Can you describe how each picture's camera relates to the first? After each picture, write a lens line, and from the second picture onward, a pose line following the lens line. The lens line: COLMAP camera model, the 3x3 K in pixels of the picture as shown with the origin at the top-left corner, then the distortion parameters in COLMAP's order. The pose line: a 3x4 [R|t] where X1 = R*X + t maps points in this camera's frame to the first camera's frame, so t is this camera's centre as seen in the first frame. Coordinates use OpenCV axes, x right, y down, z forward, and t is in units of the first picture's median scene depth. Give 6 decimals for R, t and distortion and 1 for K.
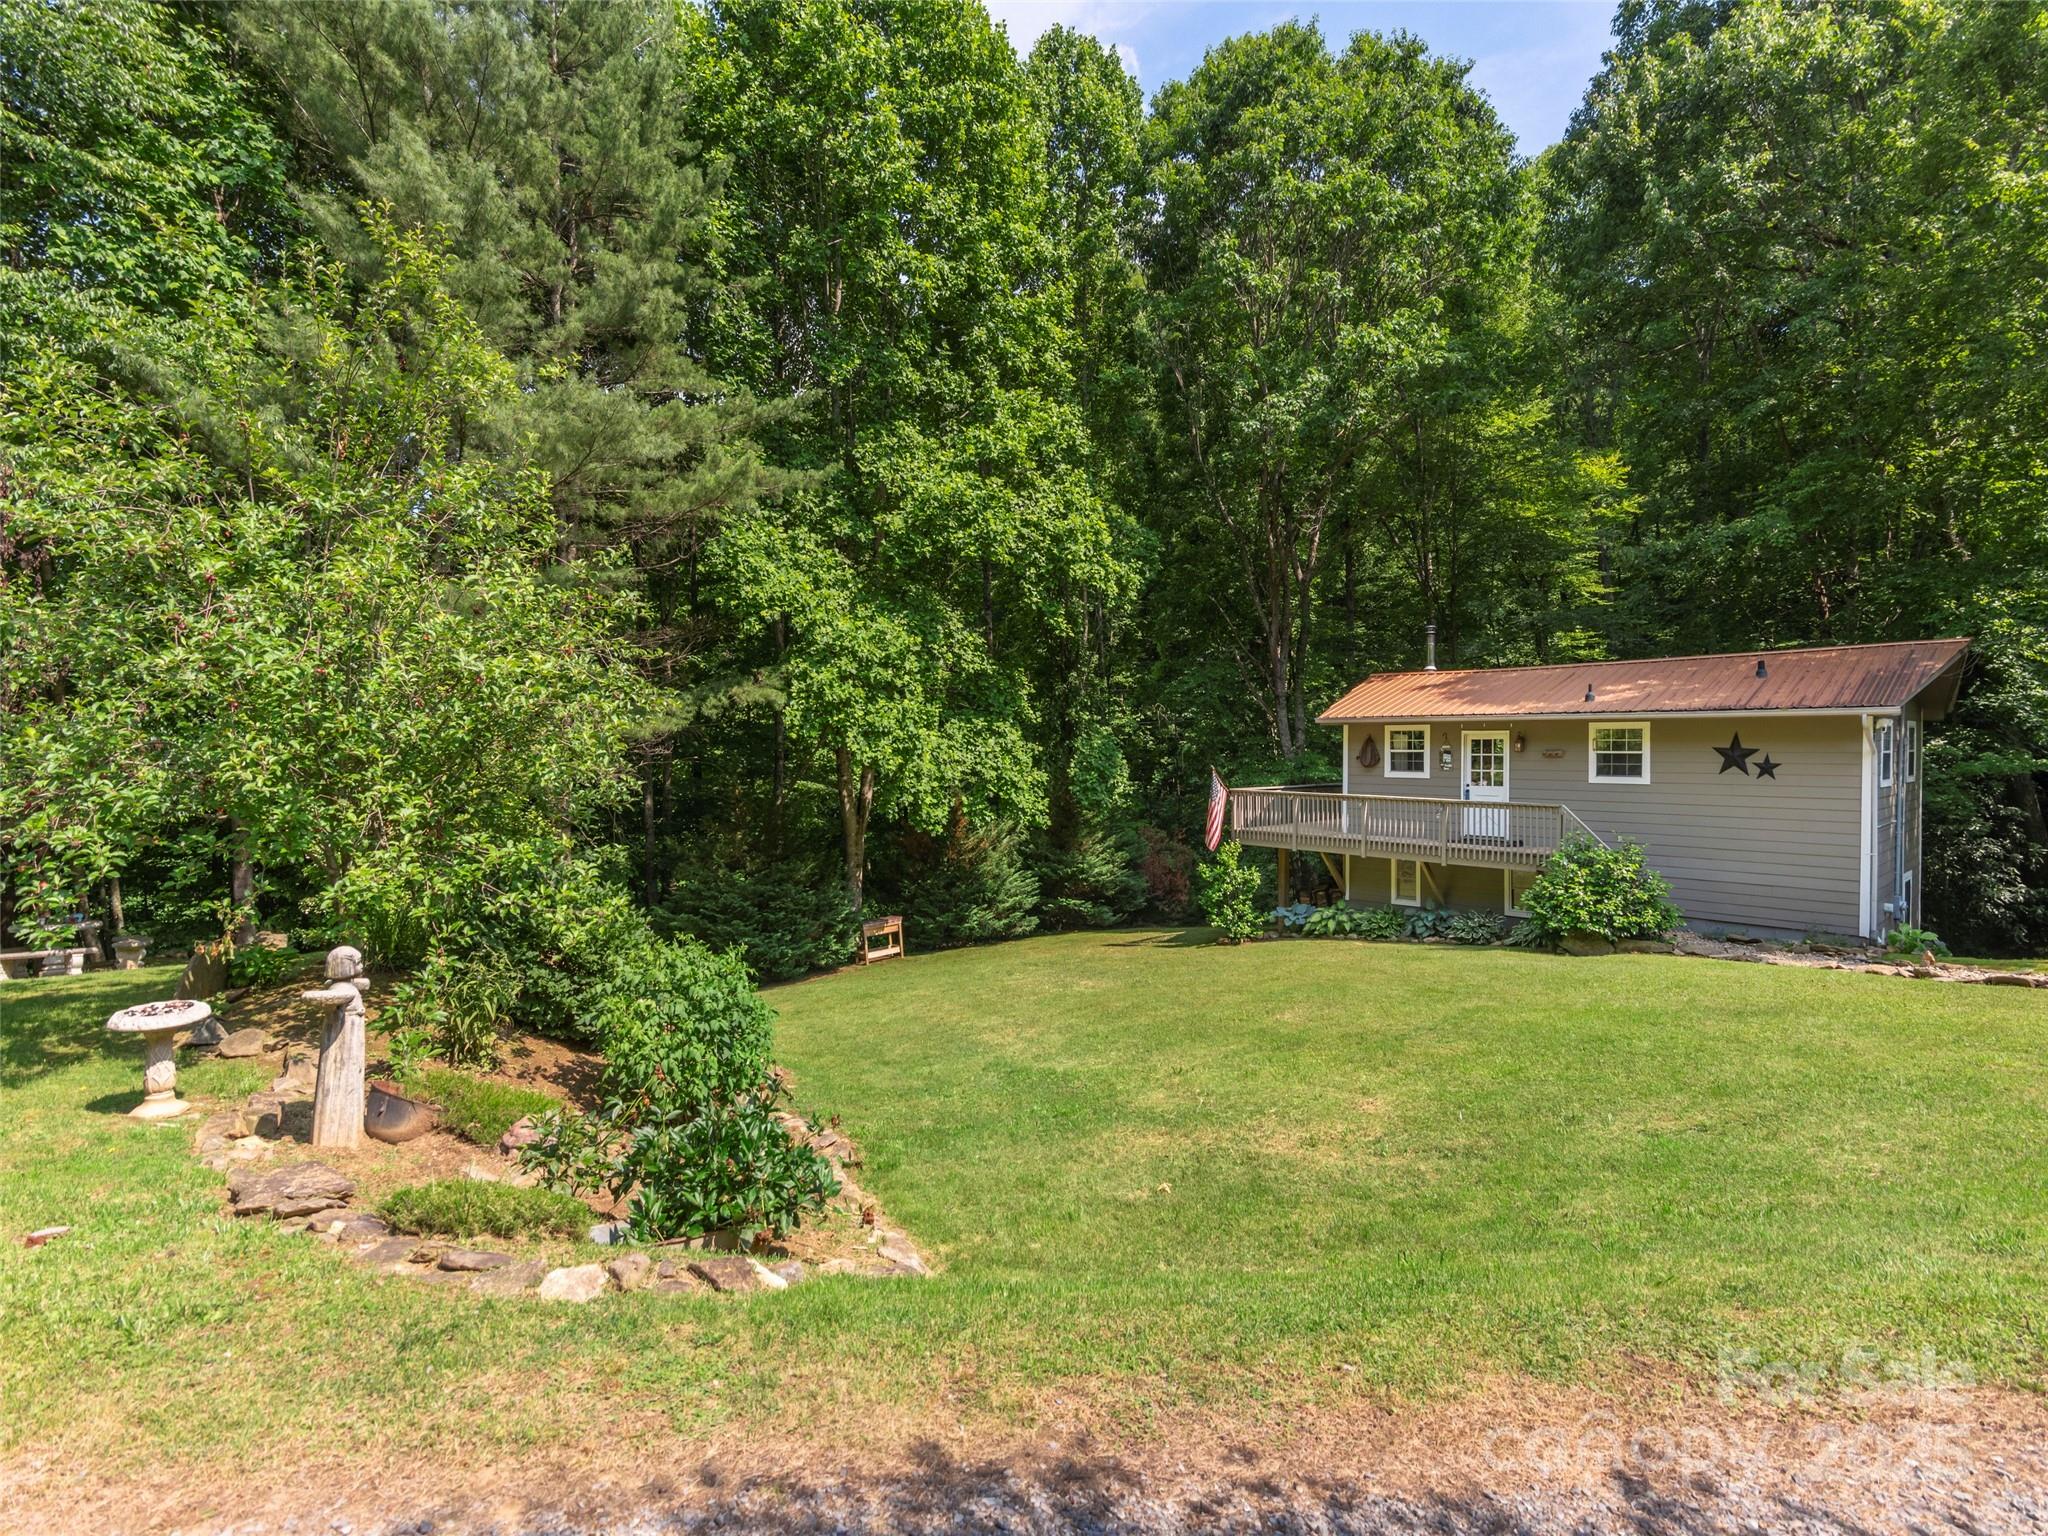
lens RADIAL K [[1013.7, 0, 983.6], [0, 1013.7, 760.1], [0, 0, 1]] dist [-0.000693, -0.000152]
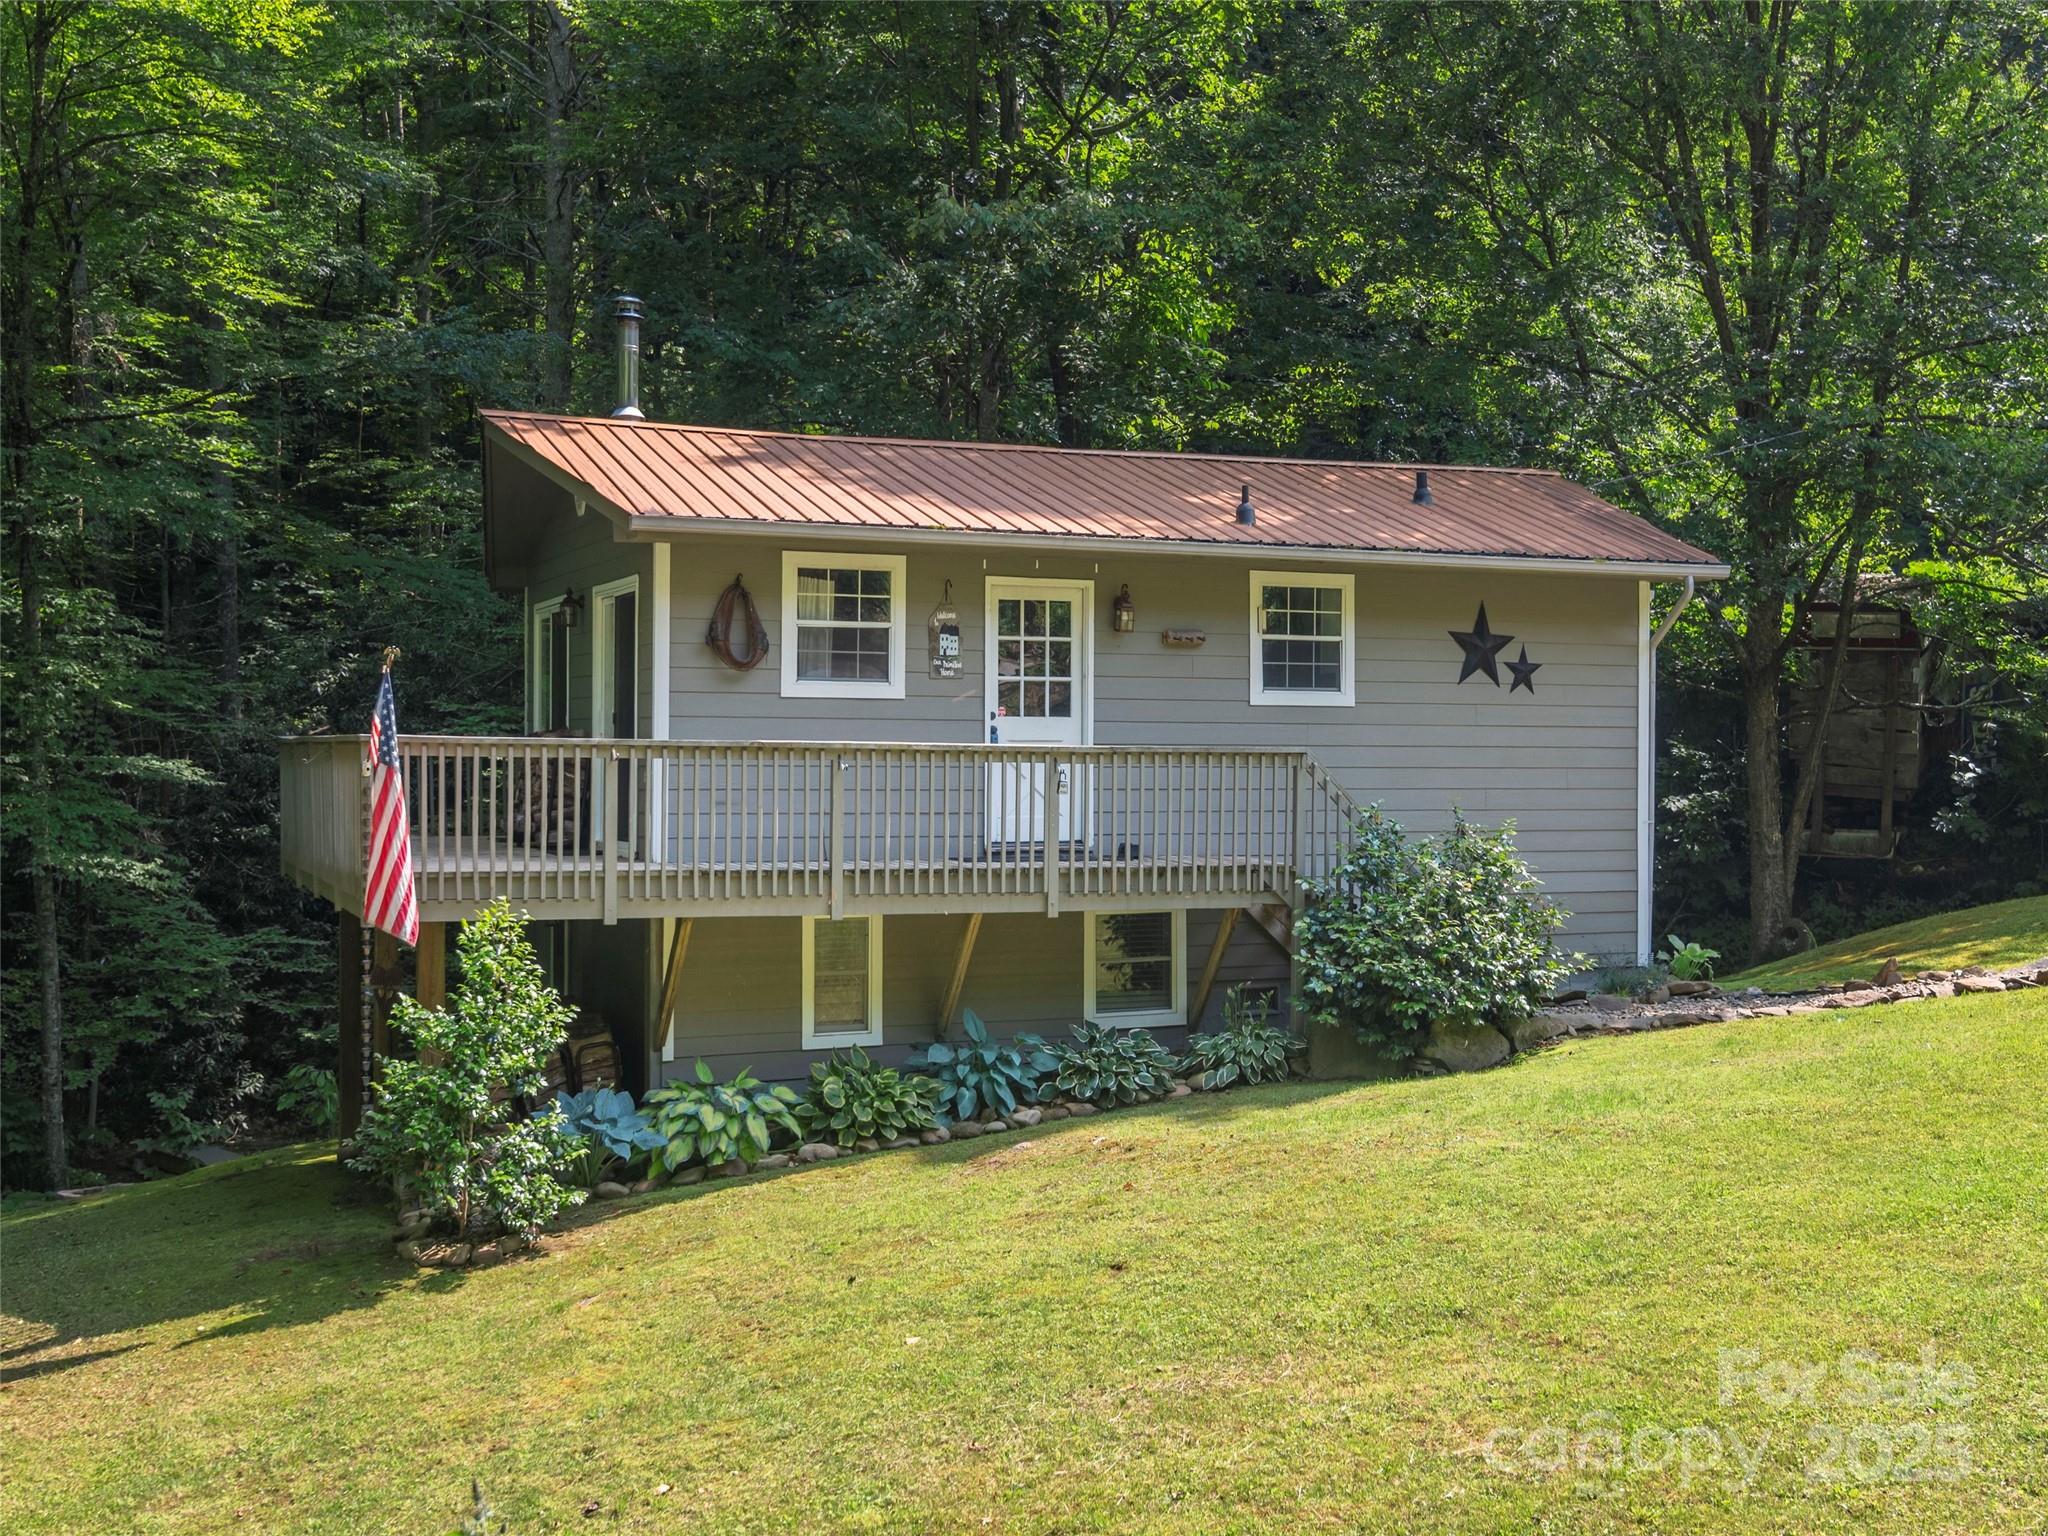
lens RADIAL K [[2495.2, 0, 1024.0], [0, 2495.2, 768.0], [0, 0, 1]] dist [0.109706, -0.002444]
pose [[0.274650, 0.003205, 0.961539, -0.448288], [0.008424, 0.999948, -0.005740, 0.050631], [-0.961507, 0.009676, 0.274609, 0.715559]]
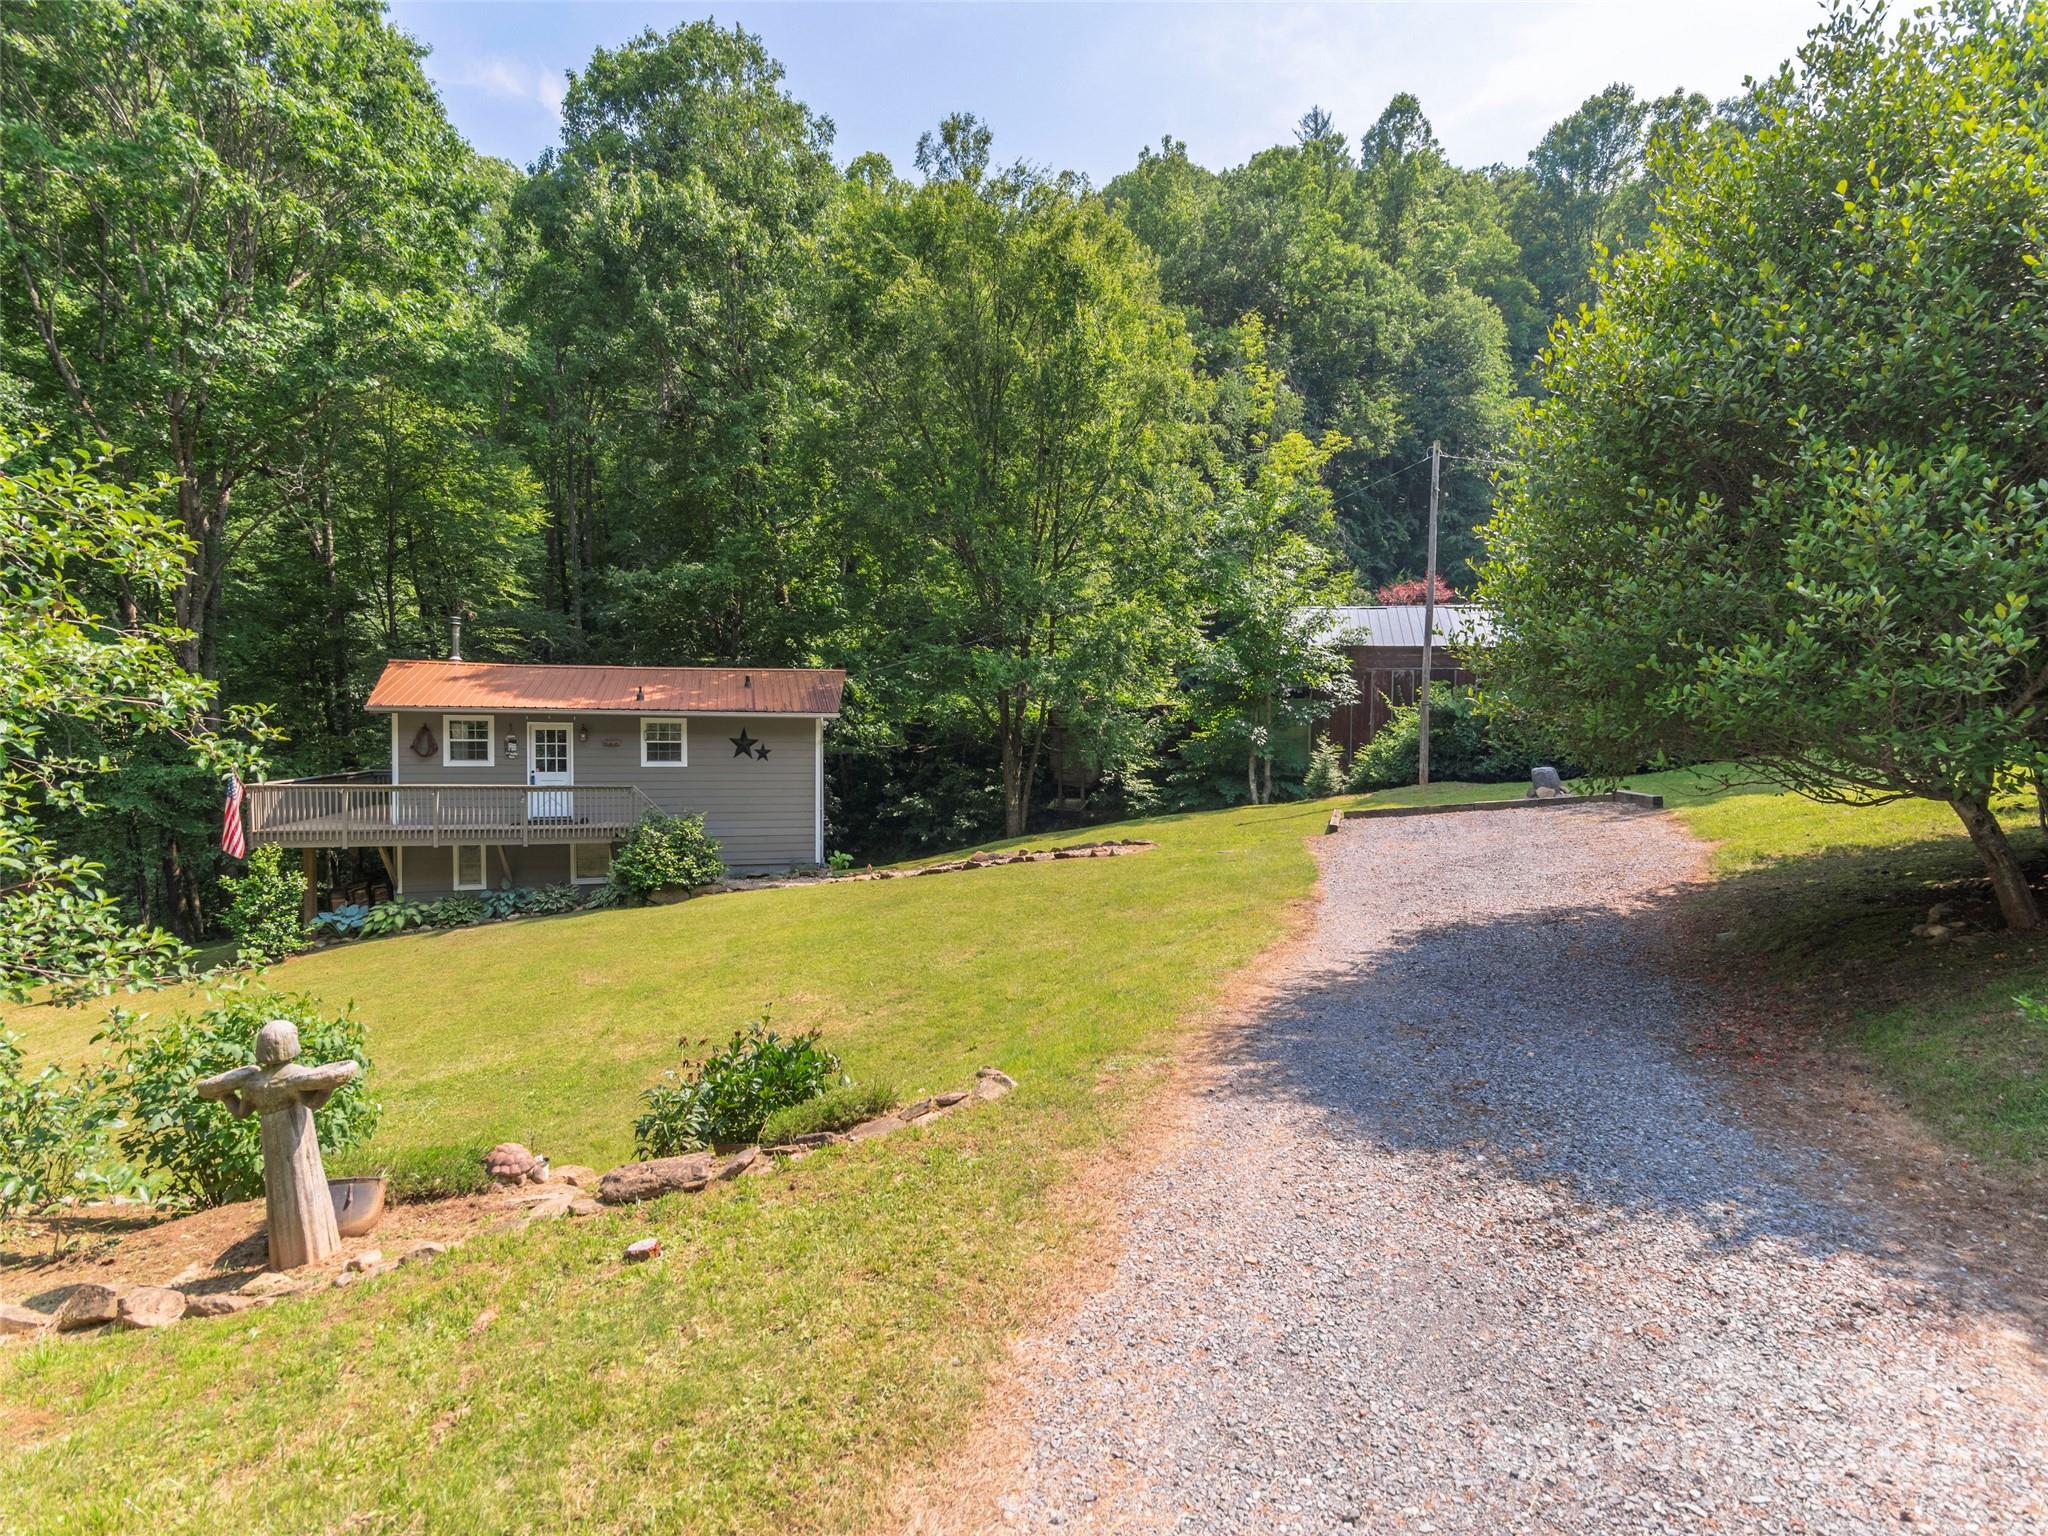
lens RADIAL K [[1045.8, 0, 1024.0], [0, 1045.8, 768.0], [0, 0, 1]] dist [0.001774, -0.000586]
pose [[0.410173, -0.025548, 0.911650, -0.331734], [0.003690, 0.999646, 0.026353, -0.006965], [-0.912000, -0.007446, 0.410122, 0.052303]]
